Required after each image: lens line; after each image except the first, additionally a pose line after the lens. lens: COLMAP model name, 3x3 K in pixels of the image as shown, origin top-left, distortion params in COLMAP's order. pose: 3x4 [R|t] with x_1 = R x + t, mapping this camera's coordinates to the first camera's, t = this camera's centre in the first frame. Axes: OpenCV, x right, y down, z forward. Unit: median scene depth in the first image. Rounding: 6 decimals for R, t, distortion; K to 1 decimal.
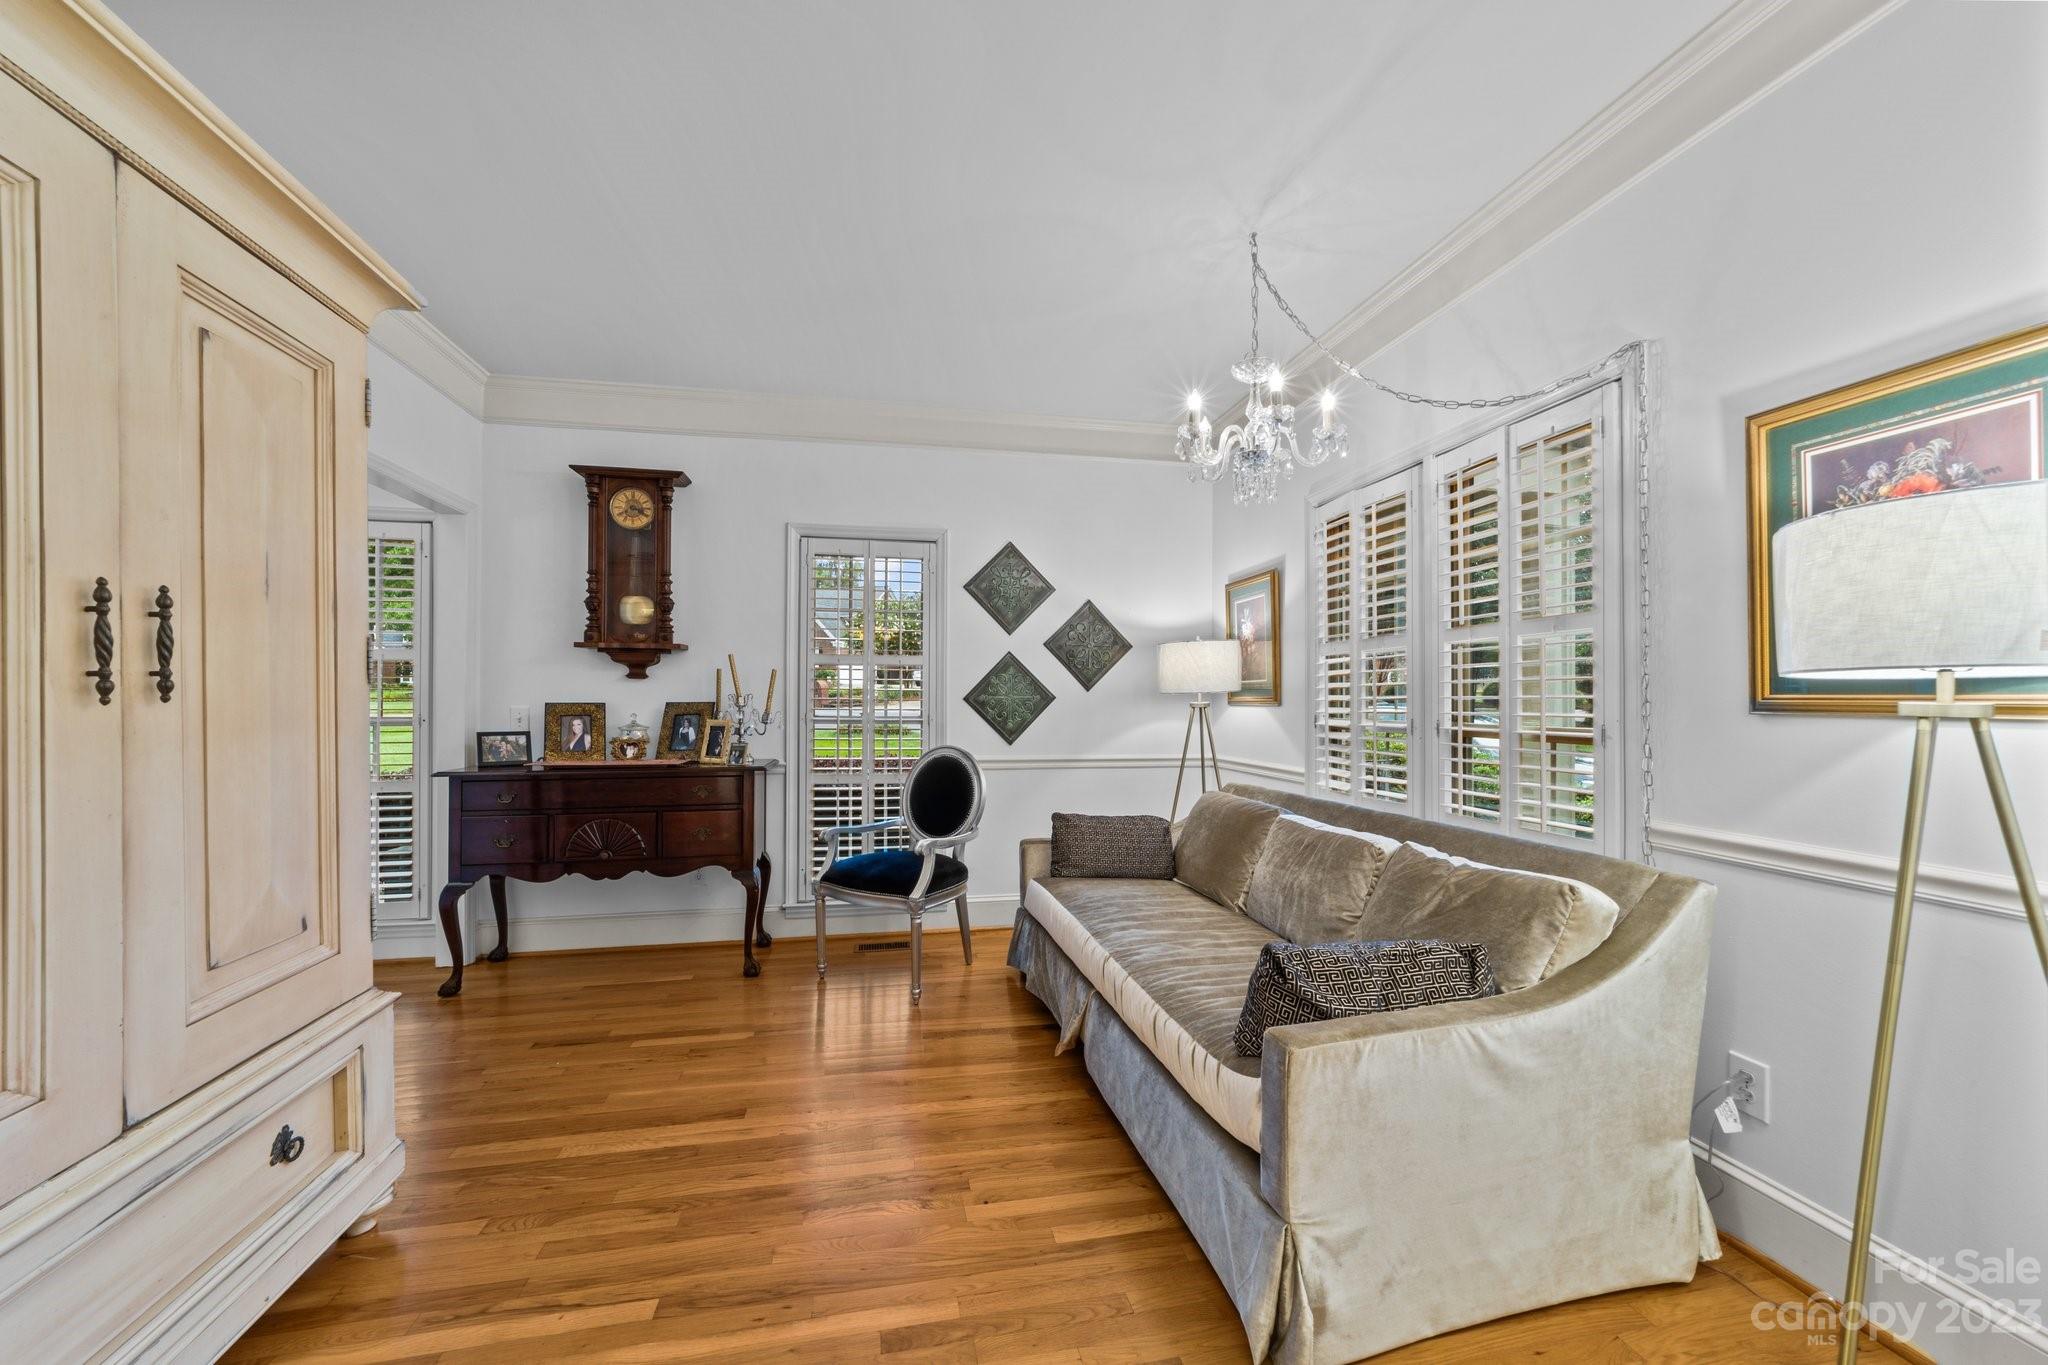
lens RADIAL K [[795.3, 0, 1025.3], [0, 795.3, 693.7], [0, 0, 1]] dist [-0.001797, 0.000424]
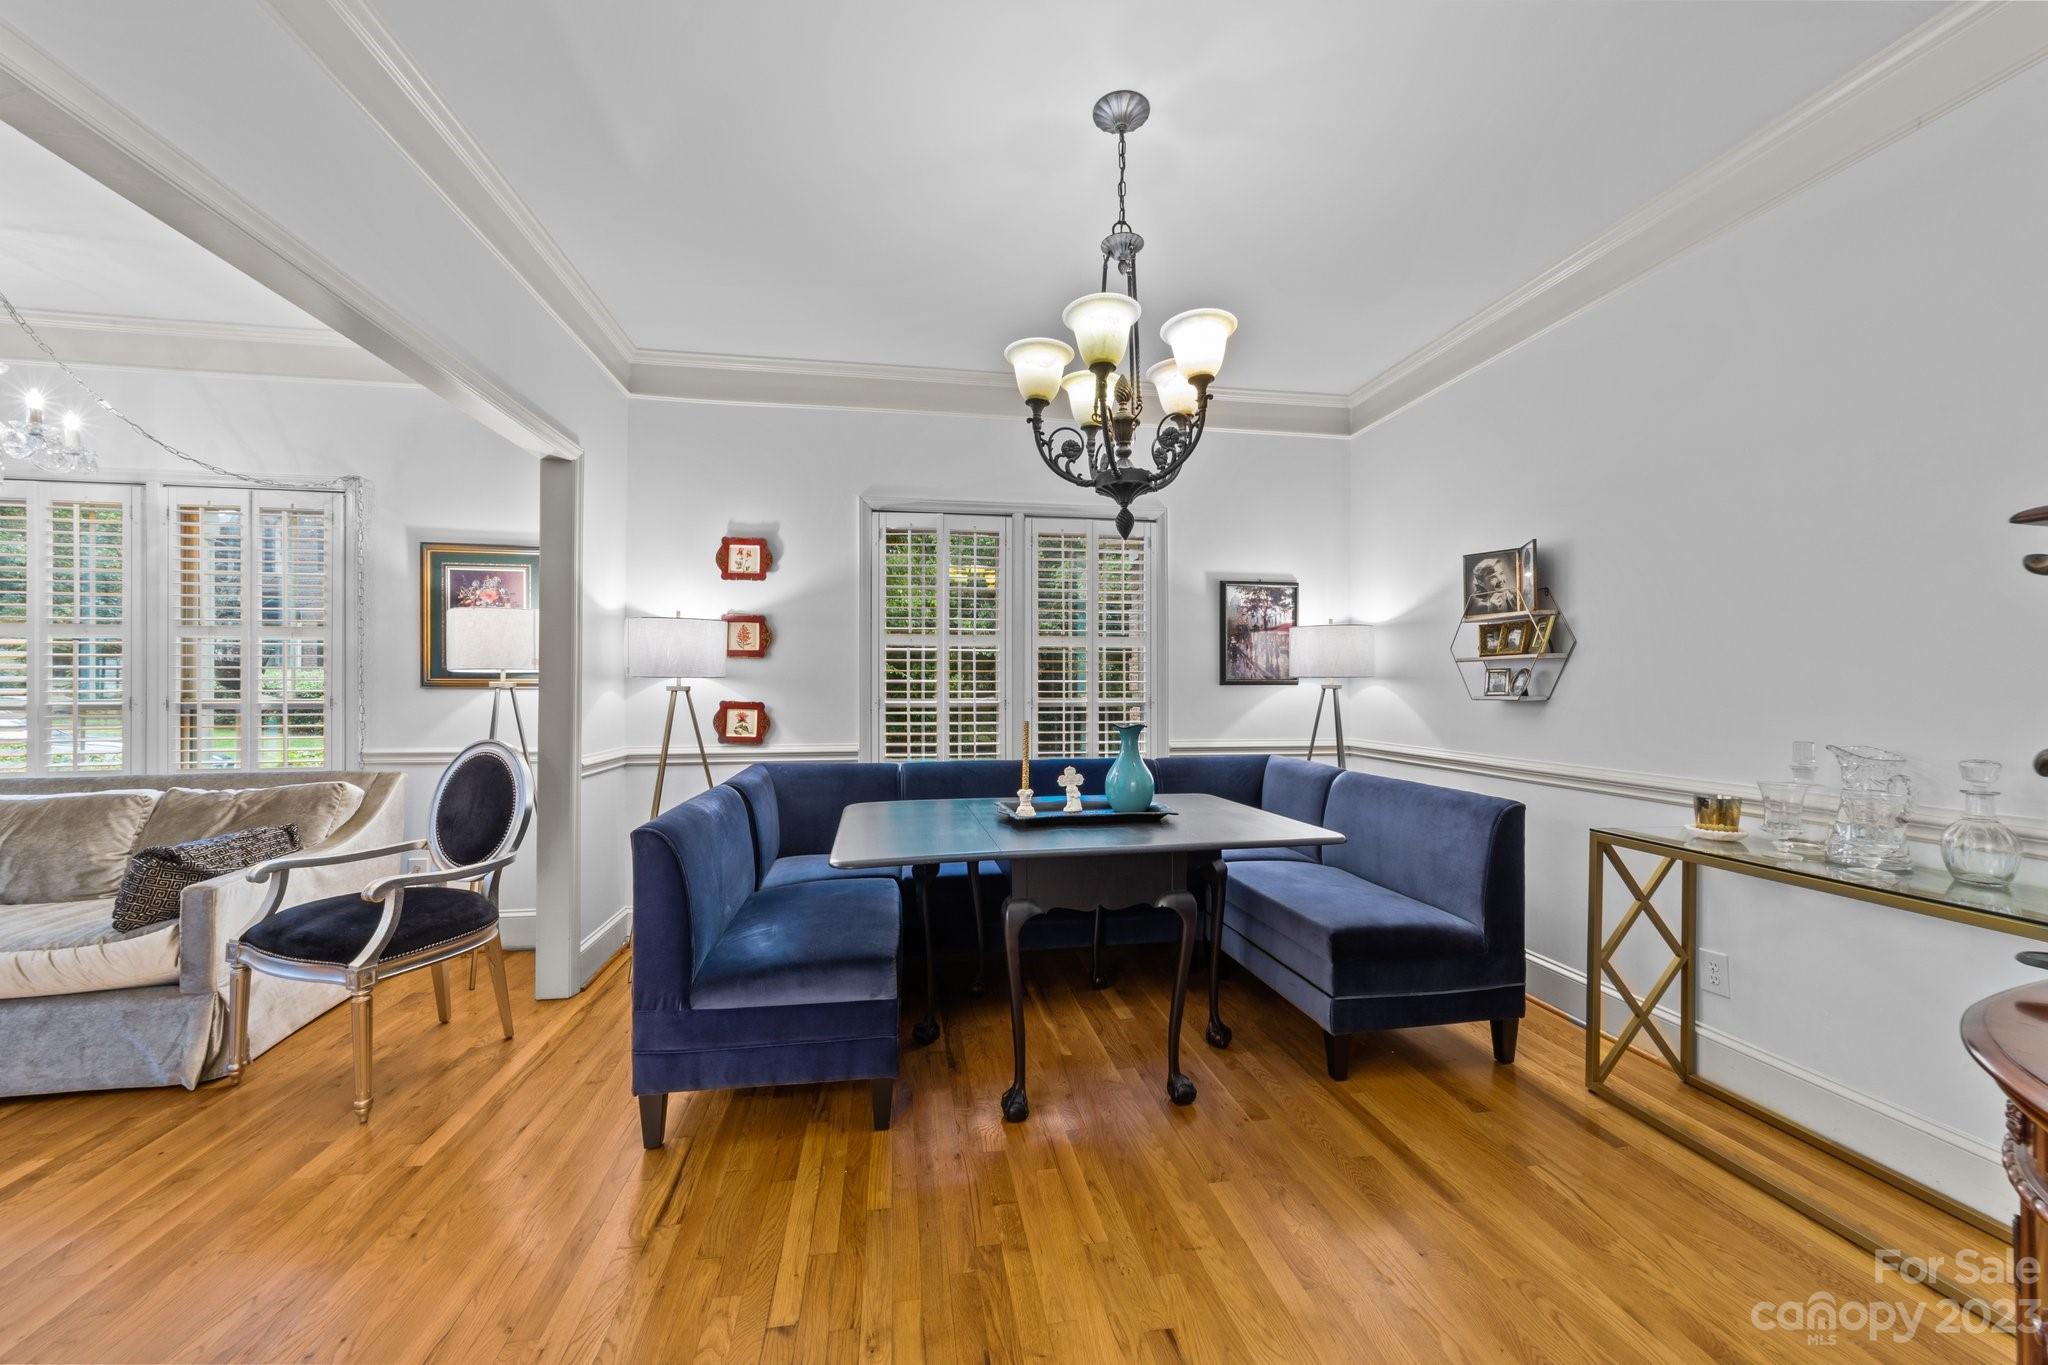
lens RADIAL K [[795.3, 0, 1028.9], [0, 795.3, 684.5], [0, 0, 1]] dist [-0.001797, 0.000424]
pose [[0.040621, 0.003348, 0.999169, -1.069103], [-0.007997, 0.999963, -0.003026, 0.009779], [-0.999143, -0.007867, 0.040646, -0.647068]]
